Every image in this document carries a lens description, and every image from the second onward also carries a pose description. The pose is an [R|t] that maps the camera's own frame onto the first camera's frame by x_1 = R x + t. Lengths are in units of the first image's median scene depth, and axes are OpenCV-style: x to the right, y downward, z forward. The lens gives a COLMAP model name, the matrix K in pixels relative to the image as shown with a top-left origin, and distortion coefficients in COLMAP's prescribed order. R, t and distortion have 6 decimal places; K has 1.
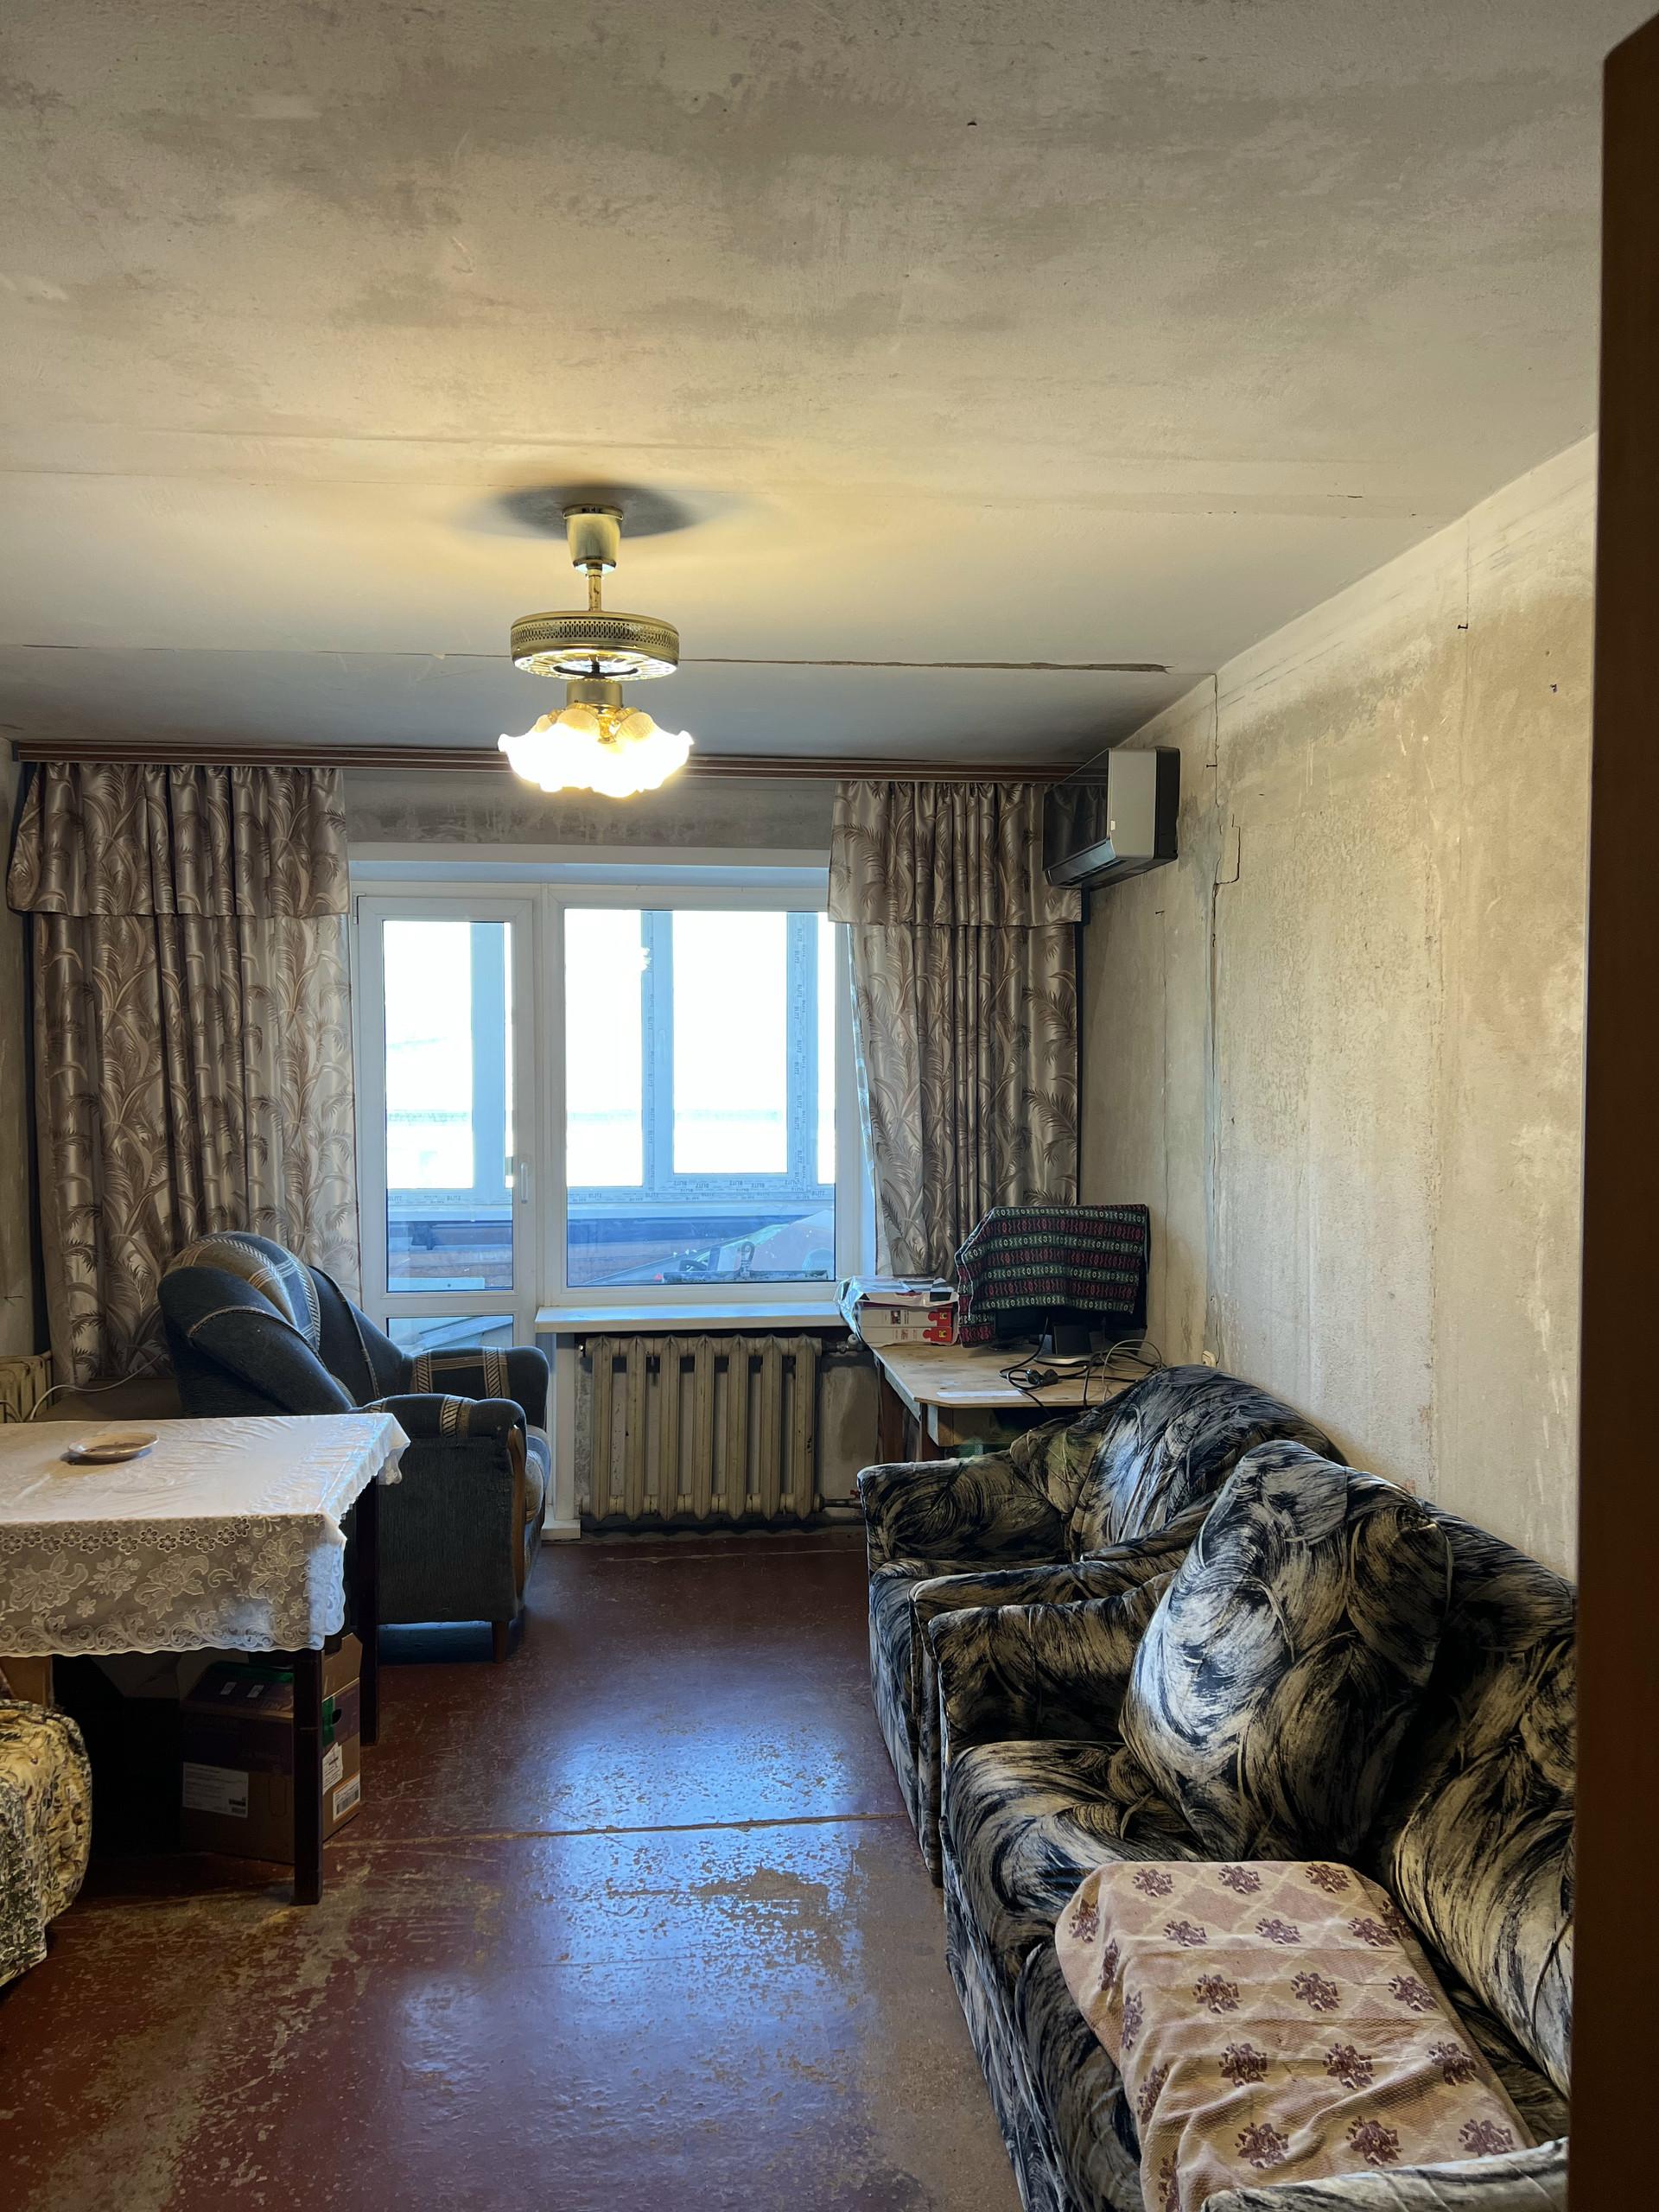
lens RADIAL K [[1656.5, 0, 819.4], [0, 1656.5, 1111.7], [0, 0, 1]] dist [0.057644, -0.063251]
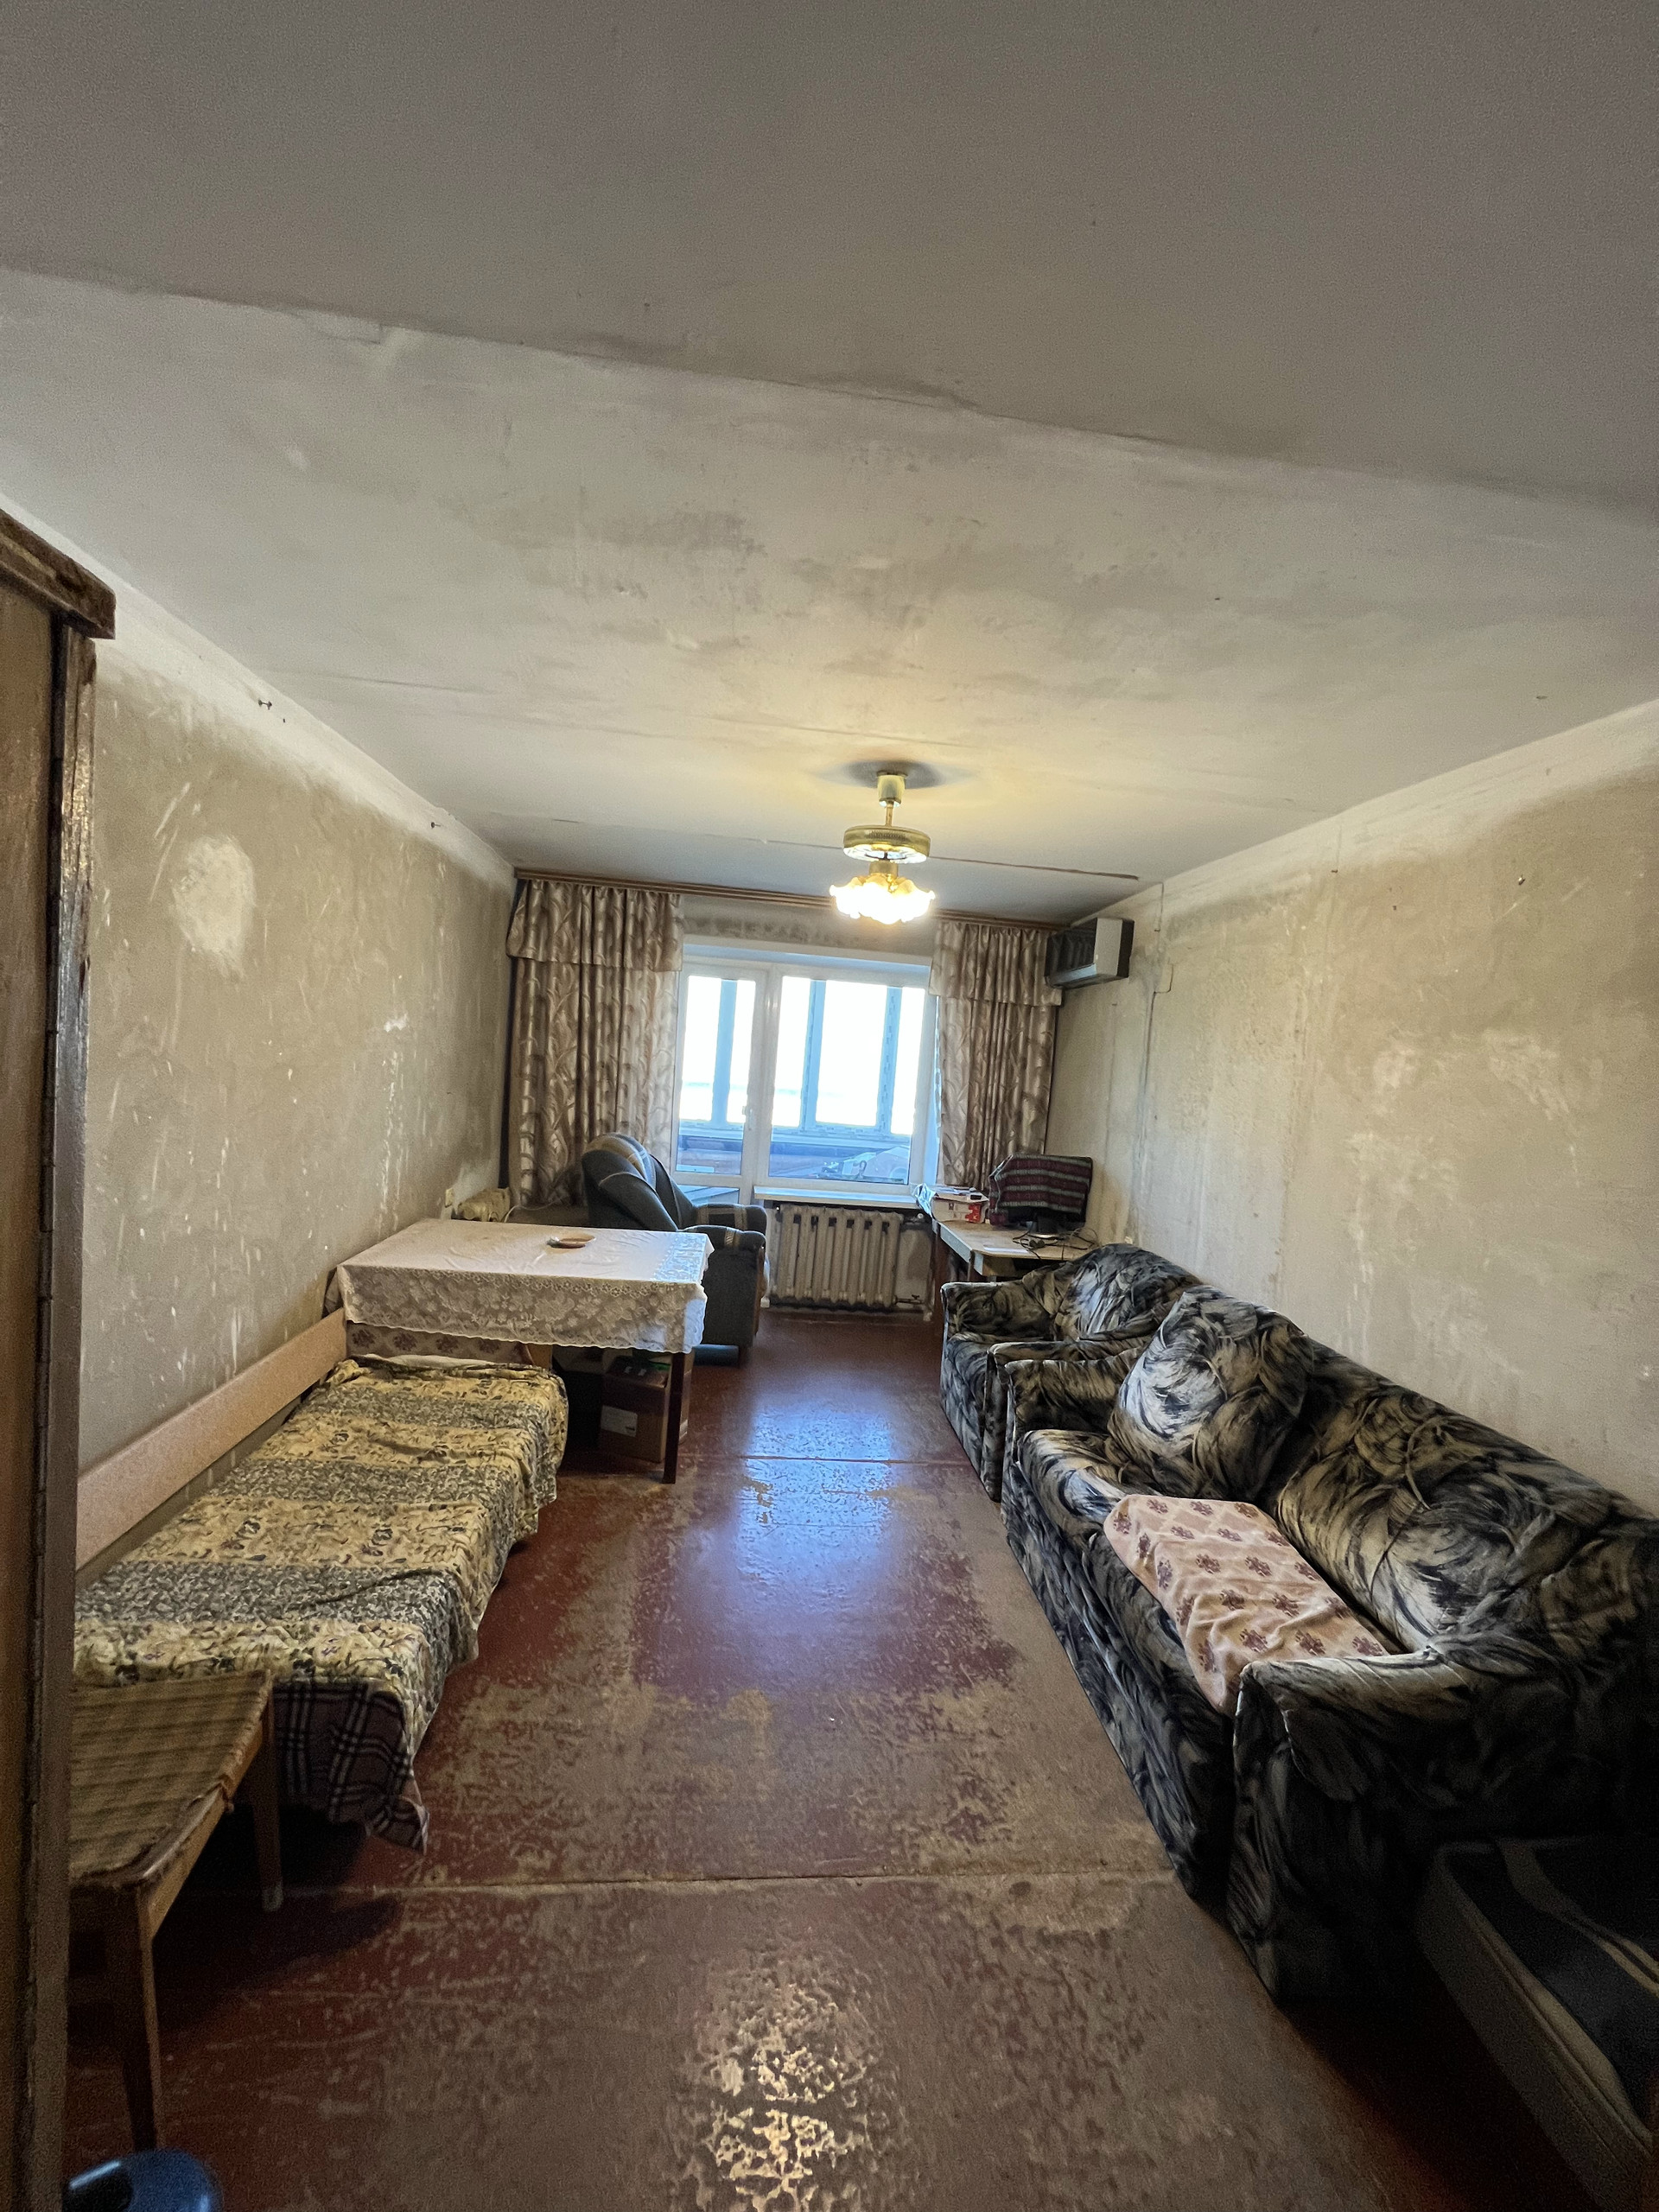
lens RADIAL K [[883.2, 0, 835.8], [0, 883.2, 1098.7], [0, 0, 1]] dist [-0.003642, 0.001360]
pose [[0.996745, 0.080599, 0.001701, -0.156206], [-0.080607, 0.996729, 0.005844, 0.009985], [-0.001225, -0.005962, 0.999981, -0.014502]]
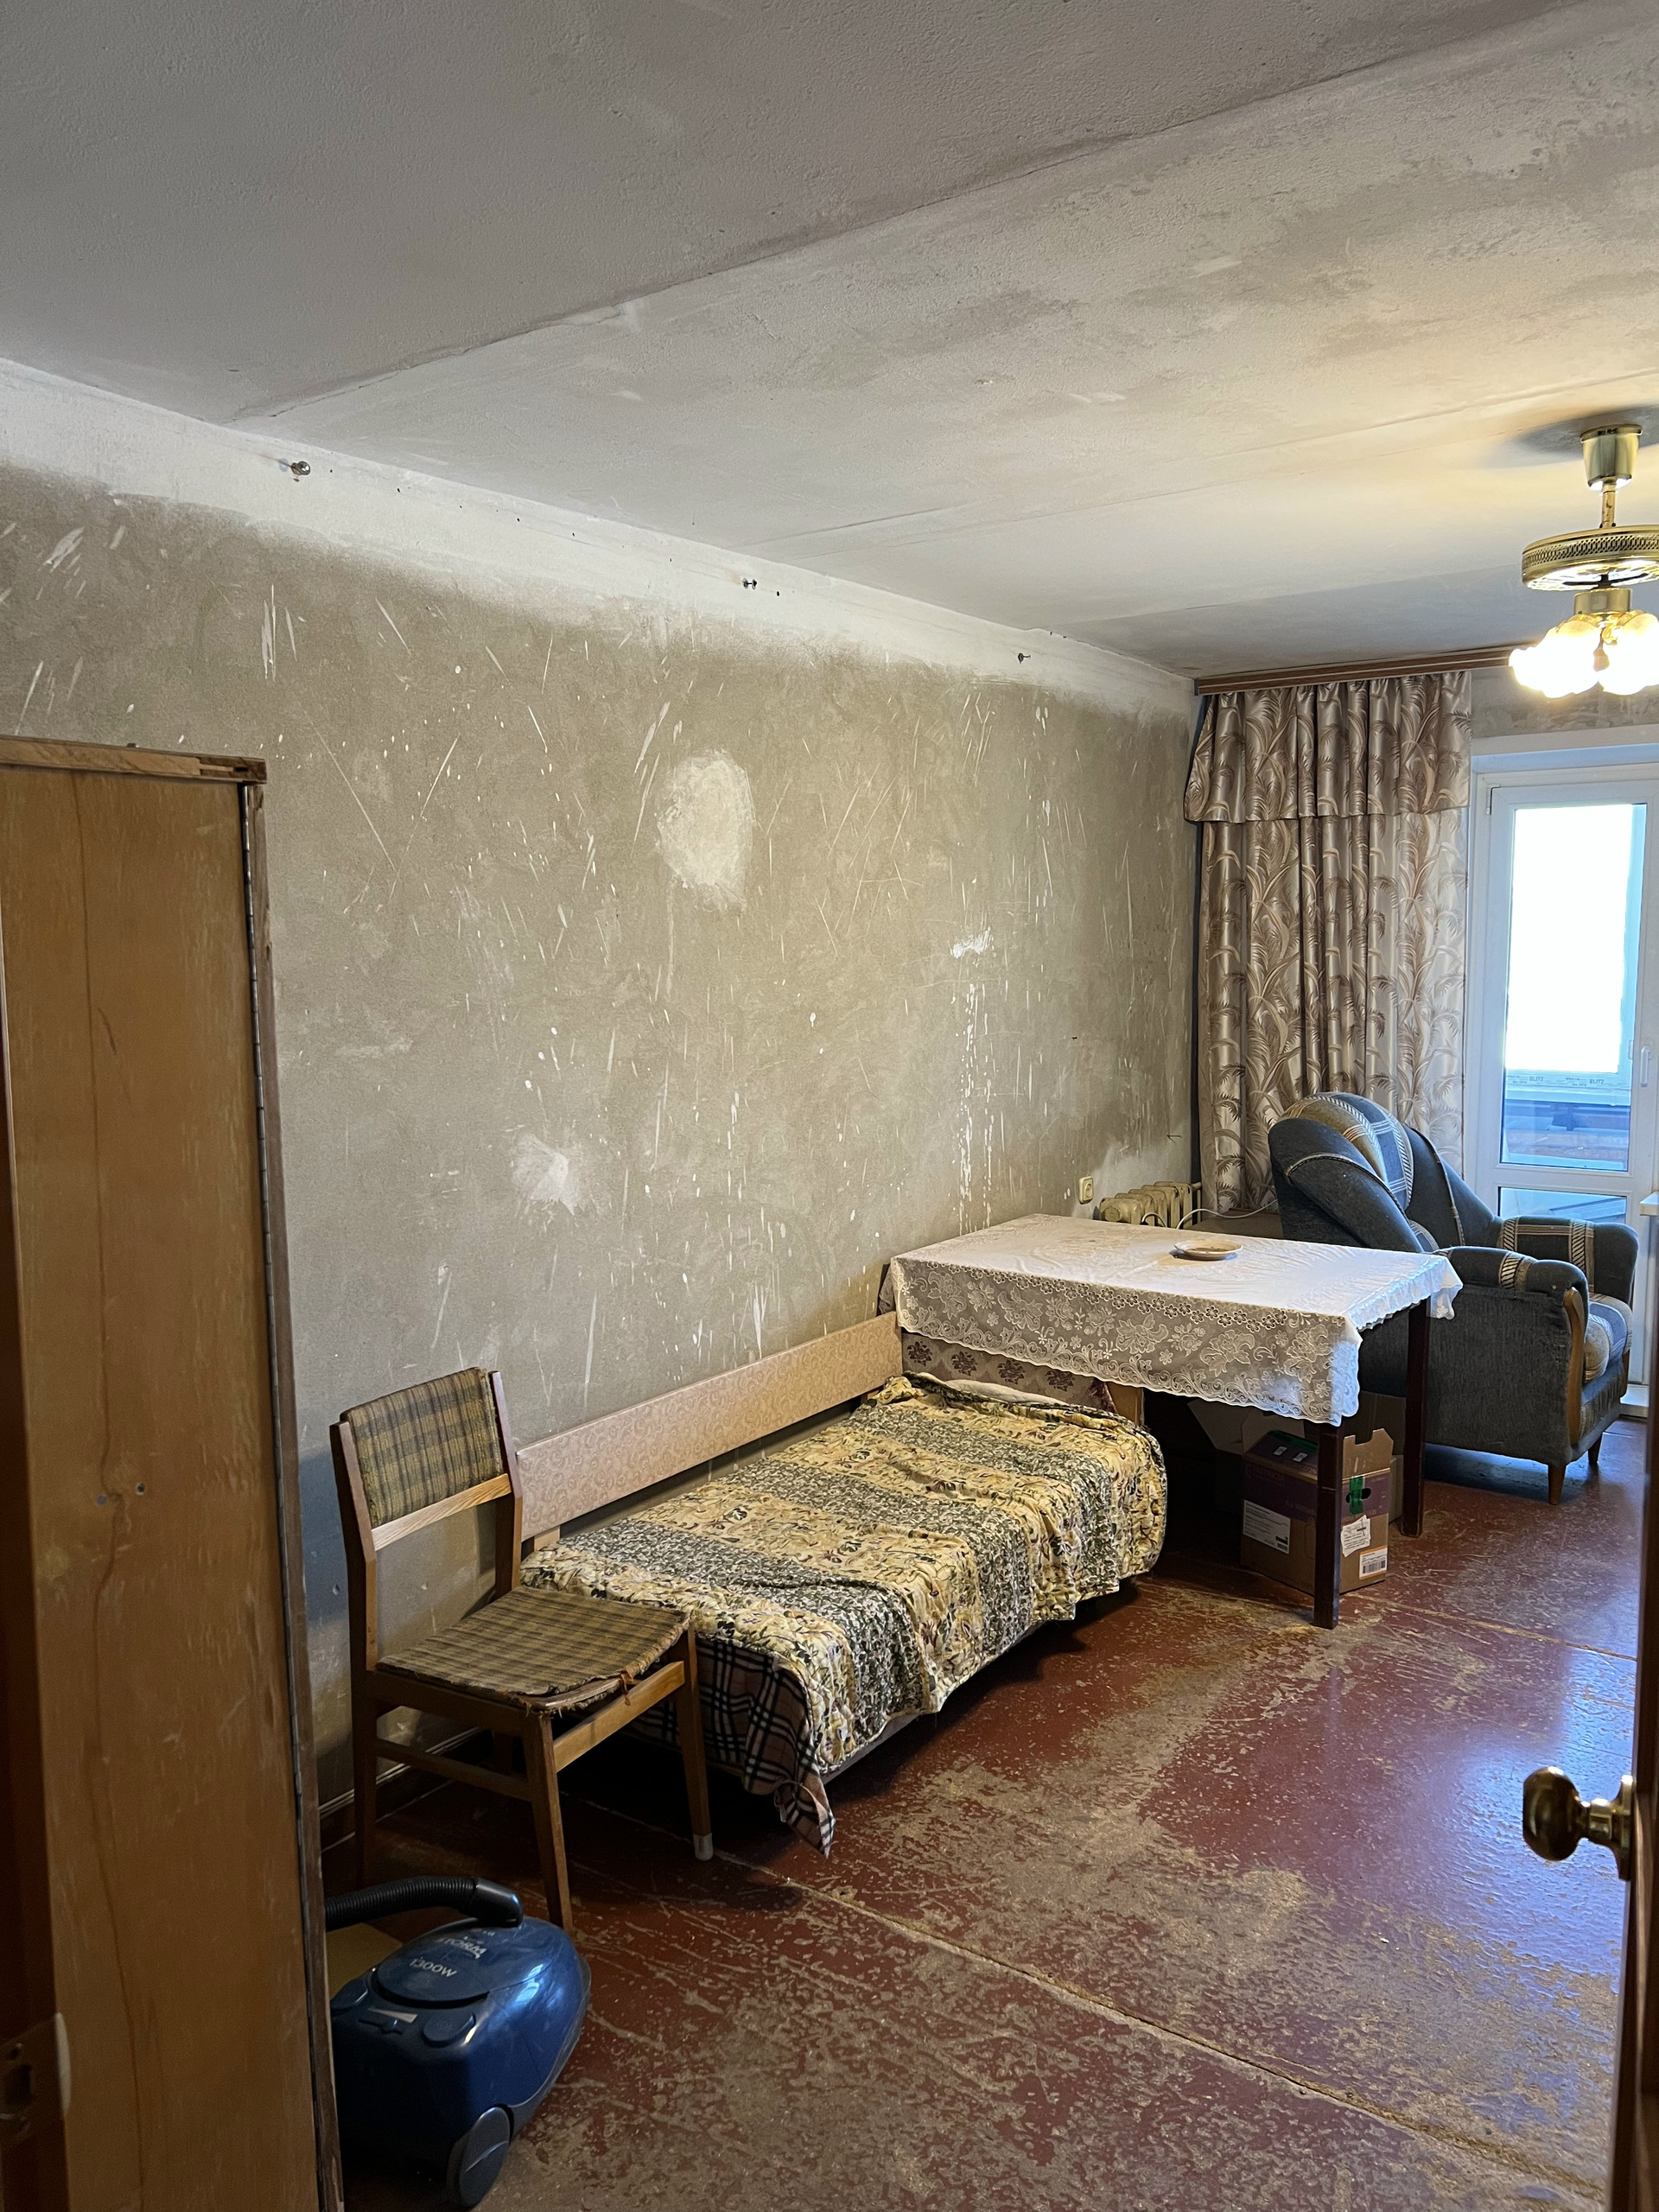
lens RADIAL K [[1656.5, 0, 817.8], [0, 1656.5, 1120.9], [0, 0, 1]] dist [0.057644, -0.063251]
pose [[0.750509, 0.069990, -0.657144, 0.204701], [-0.021614, 0.996444, 0.081443, 0.007599], [0.660507, -0.046920, 0.749352, -0.159147]]
